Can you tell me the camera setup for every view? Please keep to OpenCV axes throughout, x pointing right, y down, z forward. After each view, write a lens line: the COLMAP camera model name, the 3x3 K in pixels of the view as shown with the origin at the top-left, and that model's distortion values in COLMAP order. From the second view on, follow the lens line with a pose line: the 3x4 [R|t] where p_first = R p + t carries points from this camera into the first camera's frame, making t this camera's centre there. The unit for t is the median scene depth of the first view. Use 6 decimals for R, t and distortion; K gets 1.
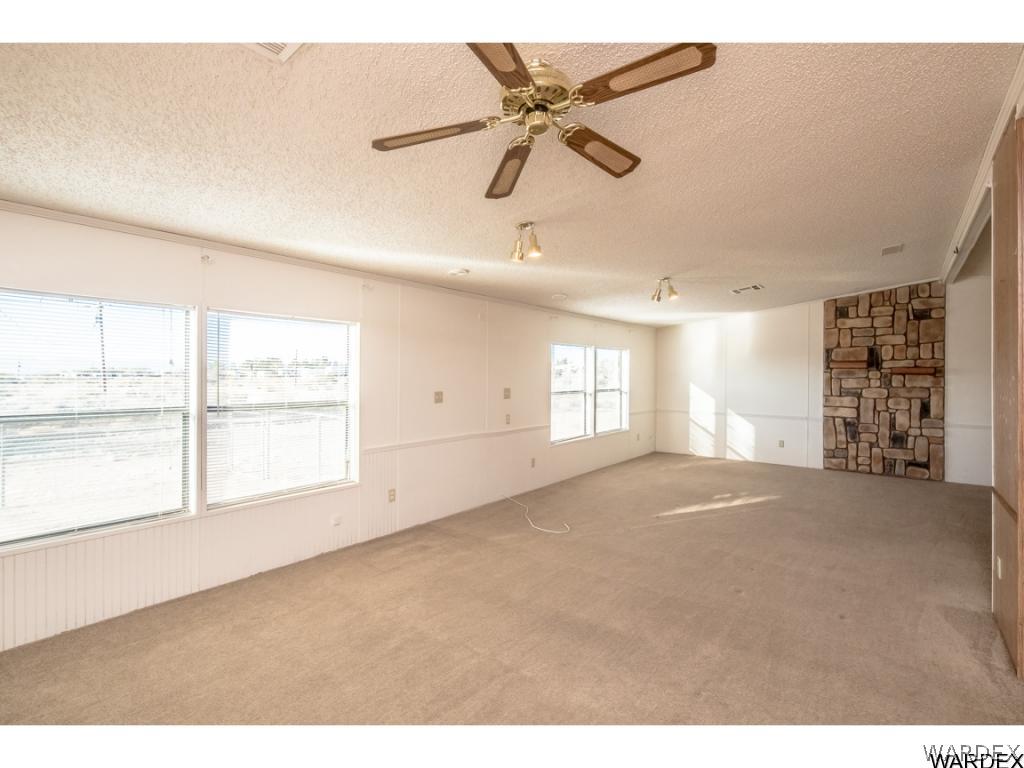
lens RADIAL K [[494.5, 0, 508.1], [0, 494.5, 374.1], [0, 0, 1]] dist [0.001367, -0.004000]
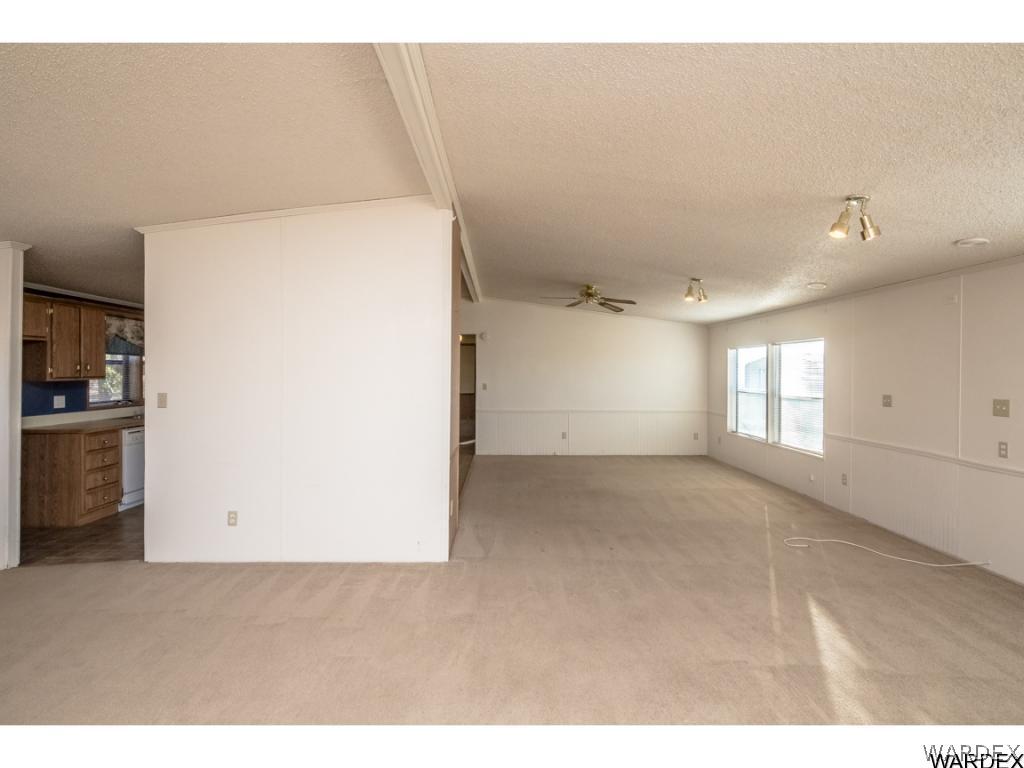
lens RADIAL K [[494.5, 0, 508.1], [0, 494.5, 374.1], [0, 0, 1]] dist [0.001367, -0.004000]
pose [[-0.780132, -0.008020, -0.625563, 0.800825], [-0.008038, 0.999964, -0.002796, 0.003076], [0.625563, 0.002847, -0.780168, 1.006219]]
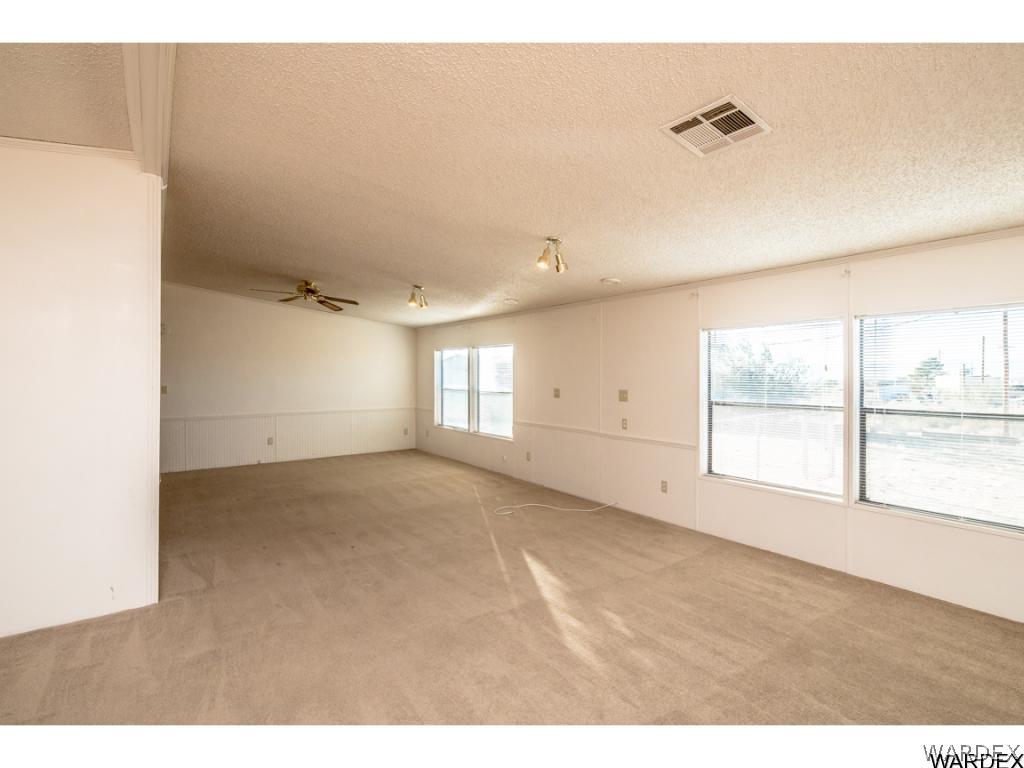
lens RADIAL K [[494.5, 0, 508.1], [0, 494.5, 374.1], [0, 0, 1]] dist [0.001367, -0.004000]
pose [[-0.280169, -0.004144, -0.959942, 0.859929], [-0.000245, 0.999991, -0.004245, 0.002950], [0.959951, -0.000955, -0.280168, 0.965306]]
